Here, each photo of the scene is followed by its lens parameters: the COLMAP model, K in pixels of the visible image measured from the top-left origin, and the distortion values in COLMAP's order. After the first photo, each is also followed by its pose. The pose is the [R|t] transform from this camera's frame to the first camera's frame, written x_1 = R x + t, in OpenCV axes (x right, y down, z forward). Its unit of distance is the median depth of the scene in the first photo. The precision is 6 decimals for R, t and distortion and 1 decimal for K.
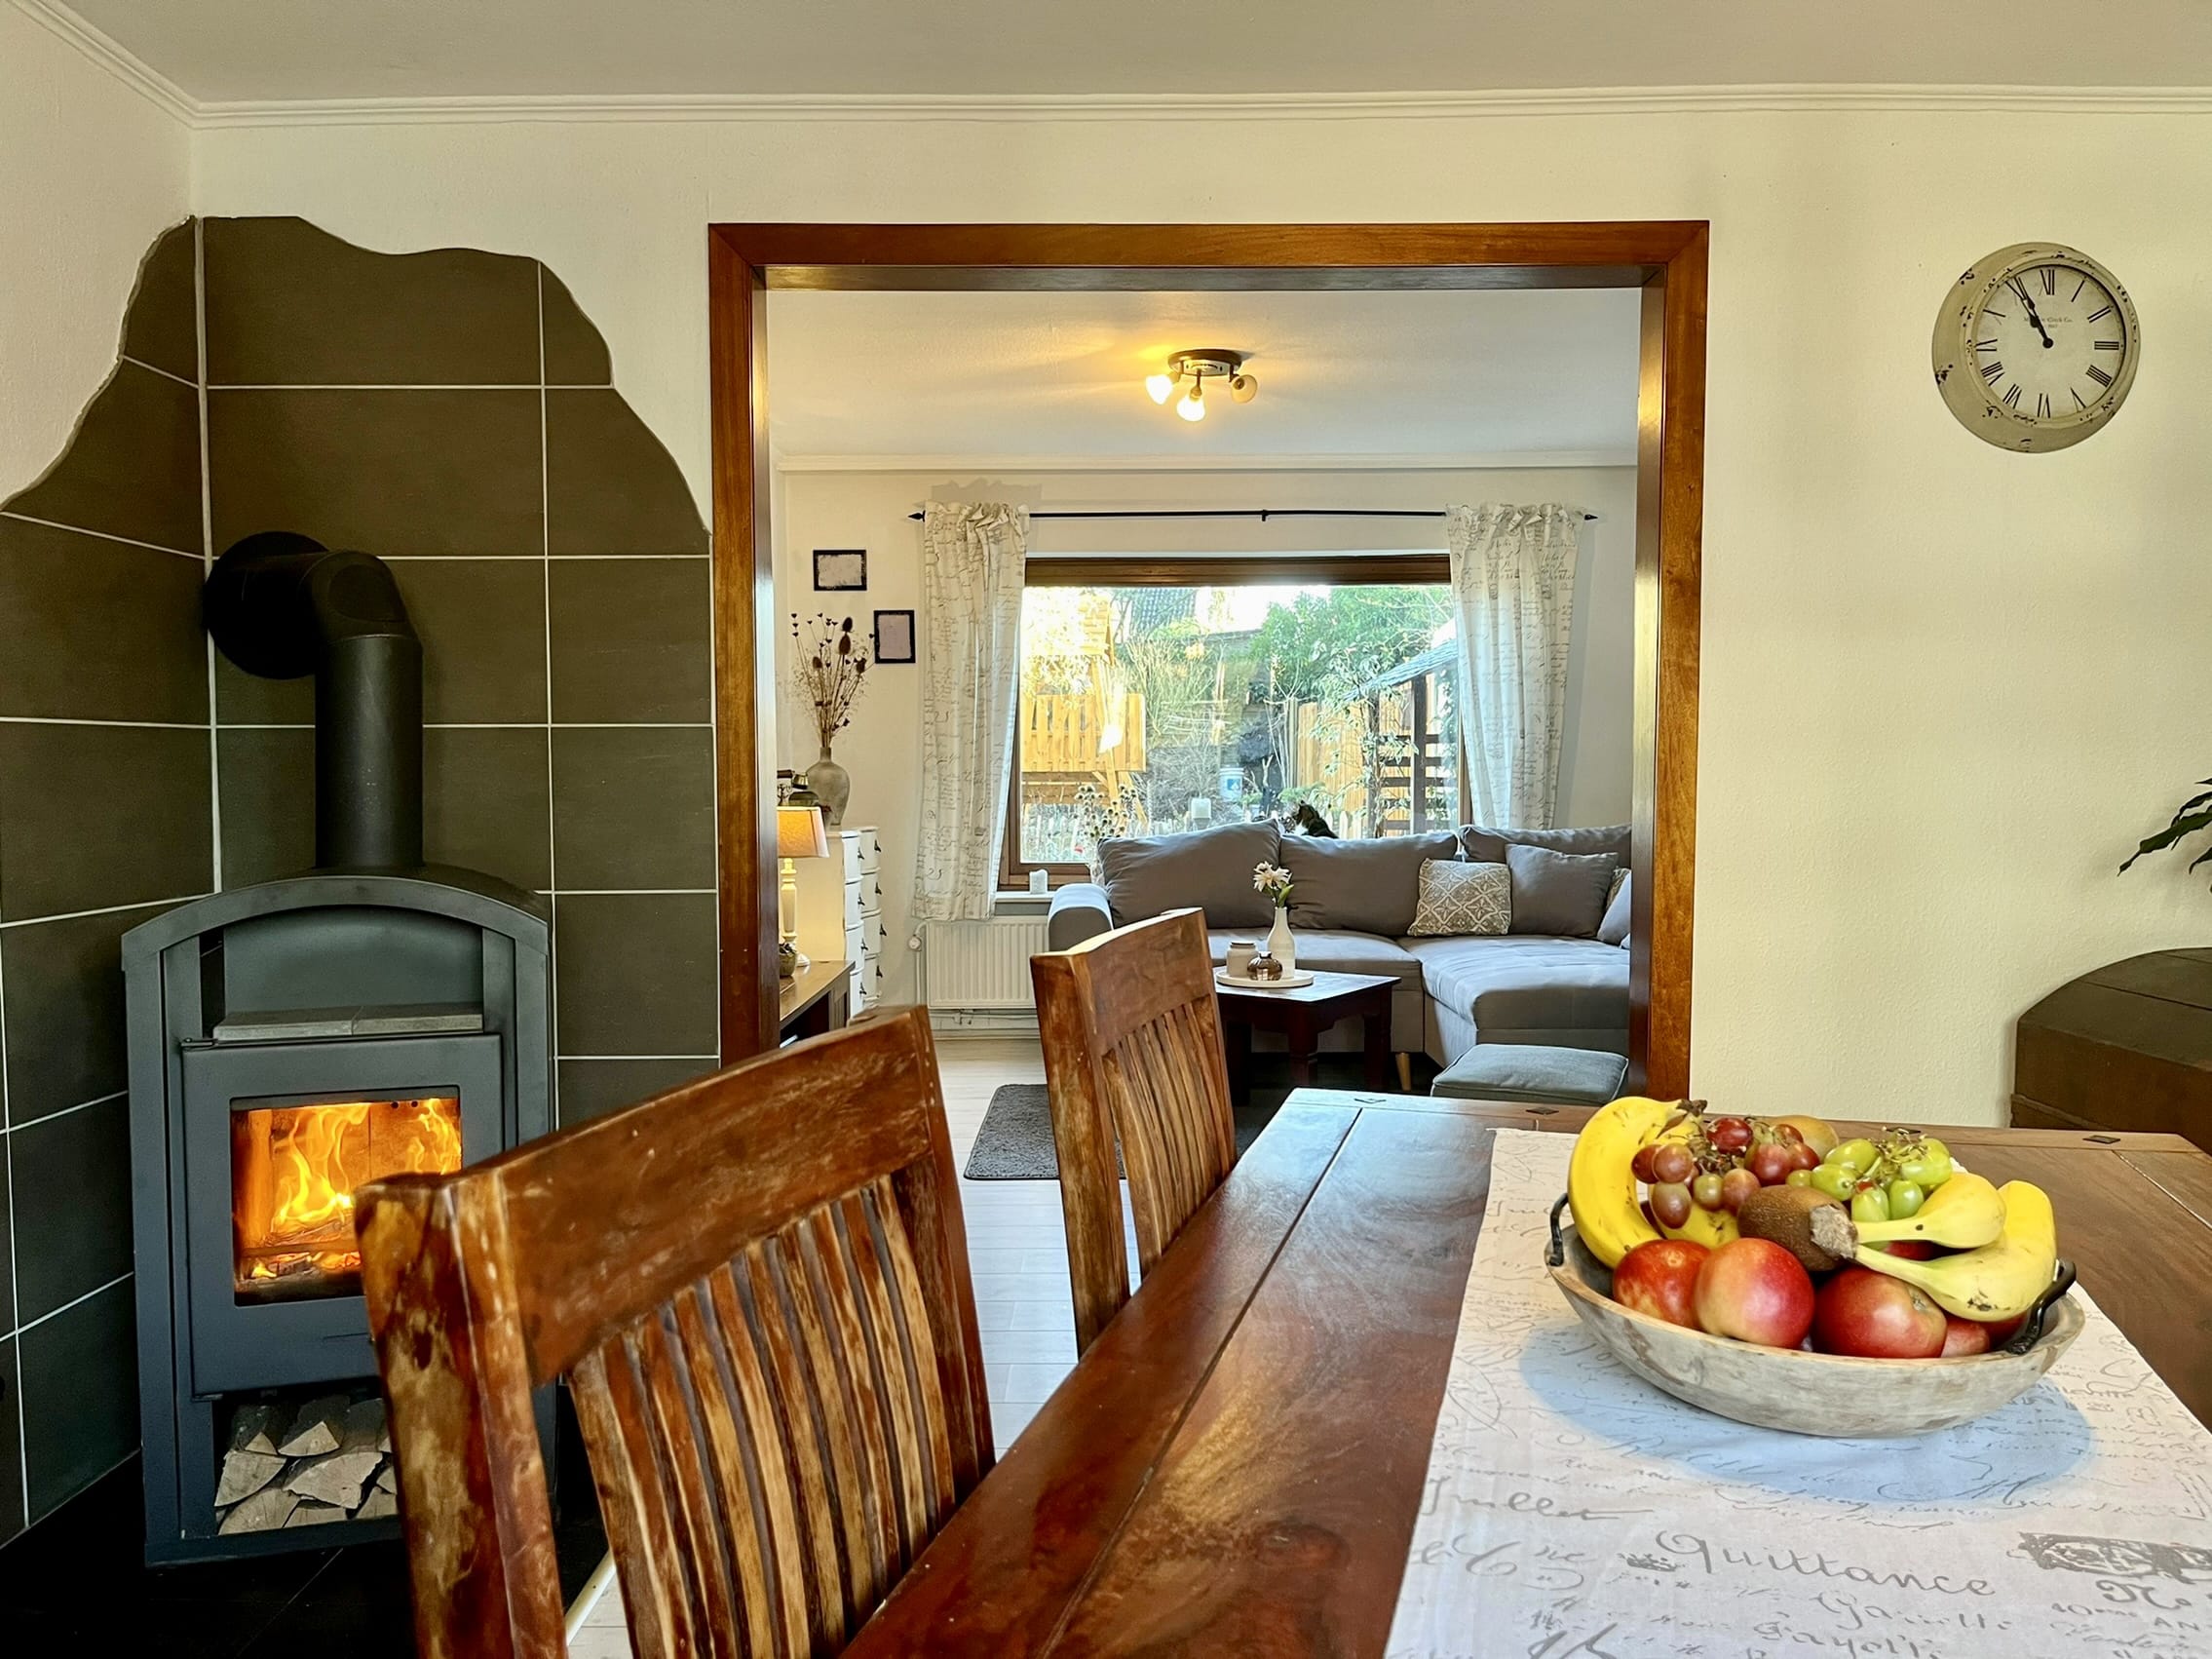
lens RADIAL K [[1669.8, 0, 1107.8], [0, 1669.8, 834.3], [0, 0, 1]] dist [0.071110, -0.111063]
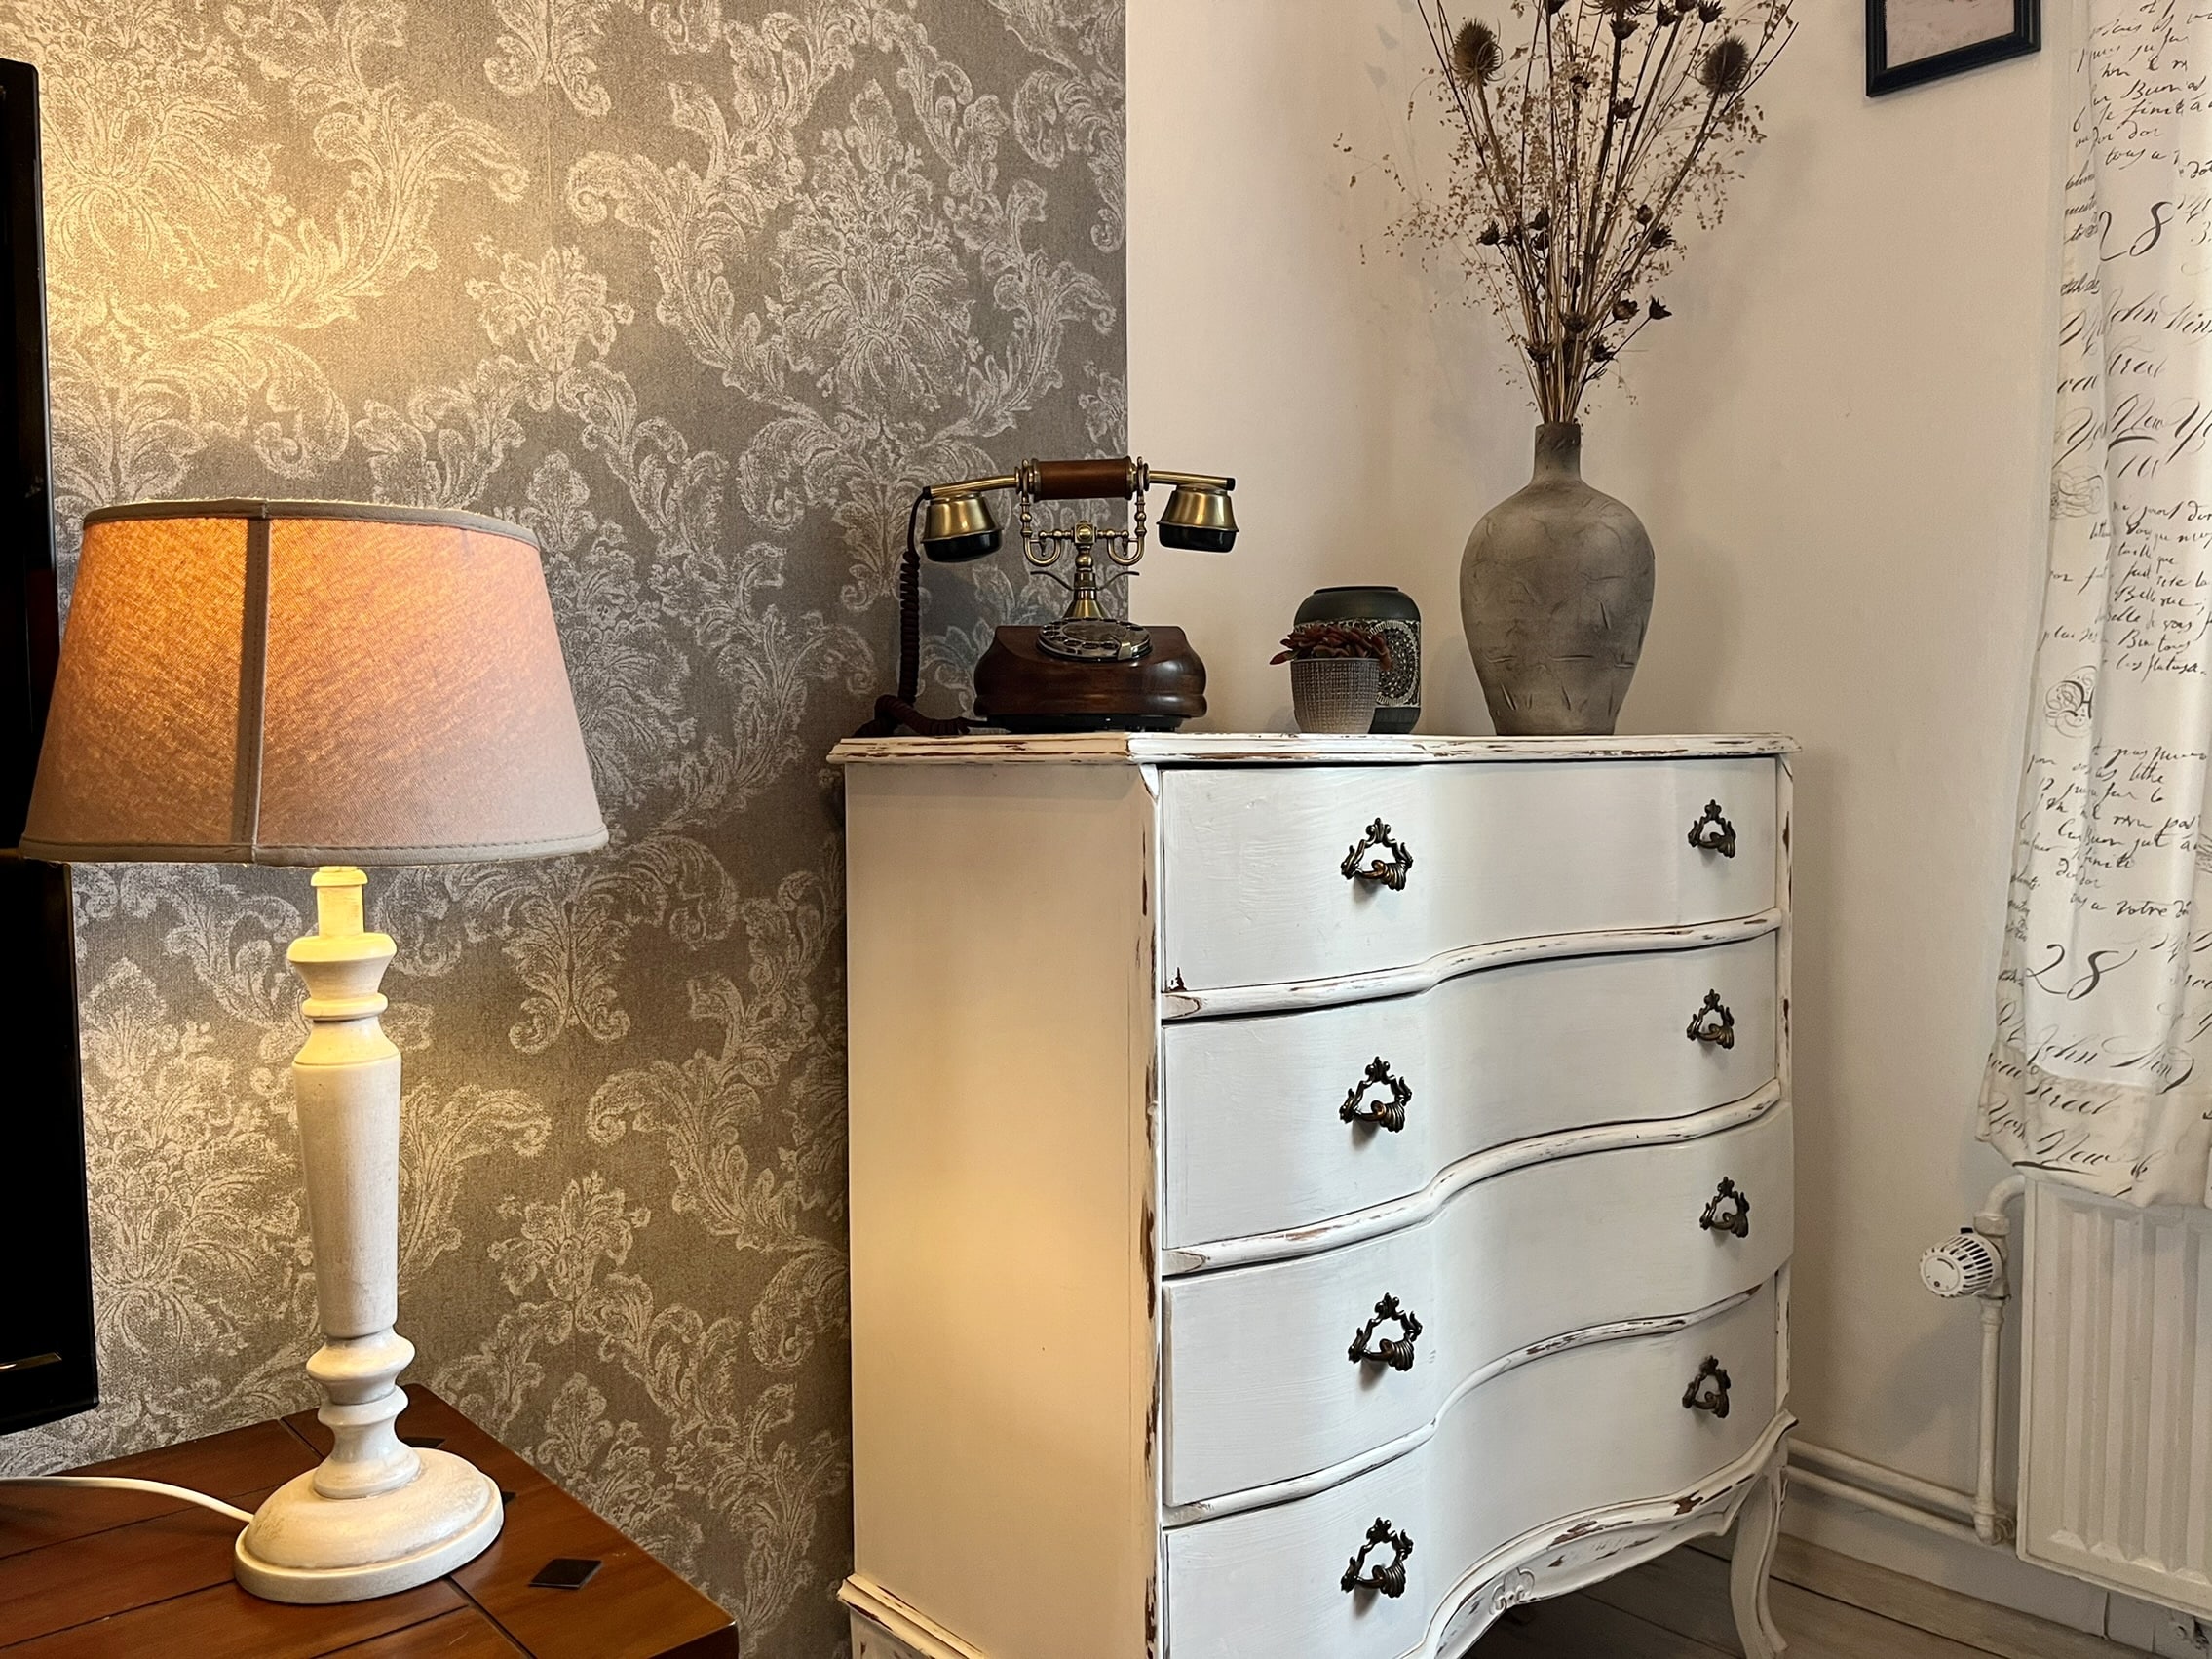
lens RADIAL K [[1669.8, 0, 1107.8], [0, 1669.8, 834.3], [0, 0, 1]] dist [0.071110, -0.111063]
pose [[0.676170, 0.033120, -0.736001, -0.026855], [-0.029494, 0.999405, 0.017878, 0.005761], [0.736155, 0.009619, 0.676744, 0.740411]]
